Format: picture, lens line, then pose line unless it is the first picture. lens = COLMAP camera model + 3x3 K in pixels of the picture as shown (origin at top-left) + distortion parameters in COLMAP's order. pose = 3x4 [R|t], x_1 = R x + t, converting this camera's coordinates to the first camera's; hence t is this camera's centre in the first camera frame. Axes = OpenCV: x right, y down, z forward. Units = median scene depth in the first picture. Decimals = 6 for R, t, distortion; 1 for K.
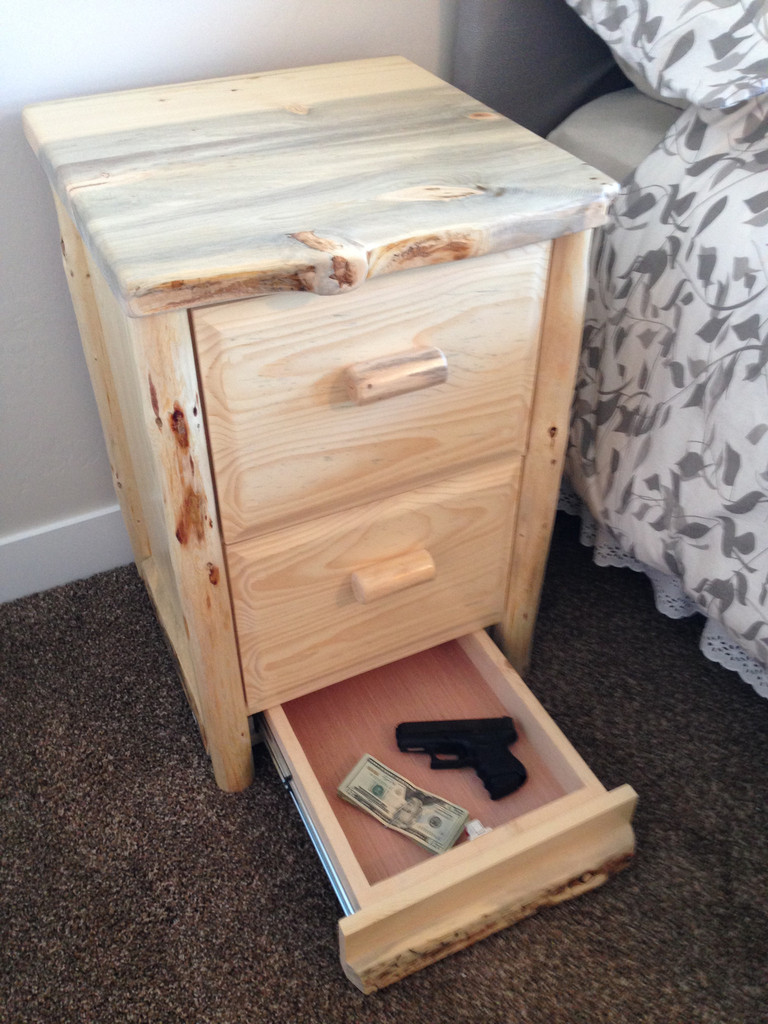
lens RADIAL K [[977.3, 0, 384.0], [0, 977.3, 512.0], [0, 0, 1]] dist [0.187367, -0.252629]
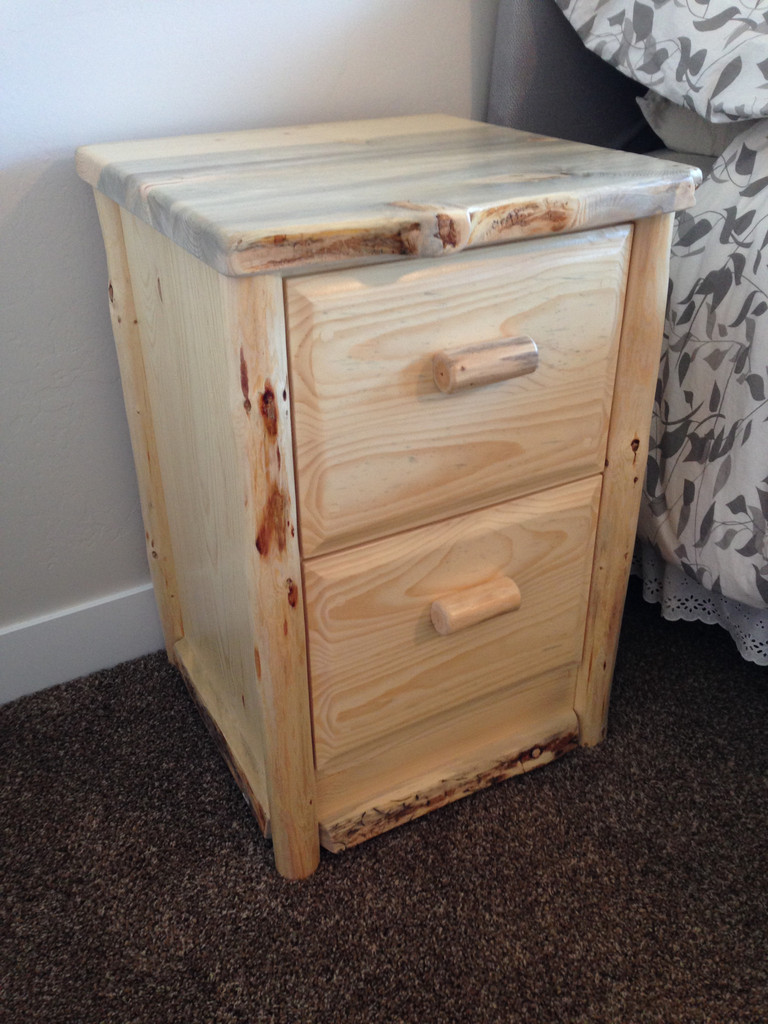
lens RADIAL K [[977.3, 0, 384.0], [0, 977.3, 512.0], [0, 0, 1]] dist [0.187367, -0.252629]
pose [[0.998270, -0.038399, 0.044534, -0.111224], [0.045943, 0.982016, -0.183122, 0.139952], [-0.036701, 0.184851, 0.982081, 0.081504]]
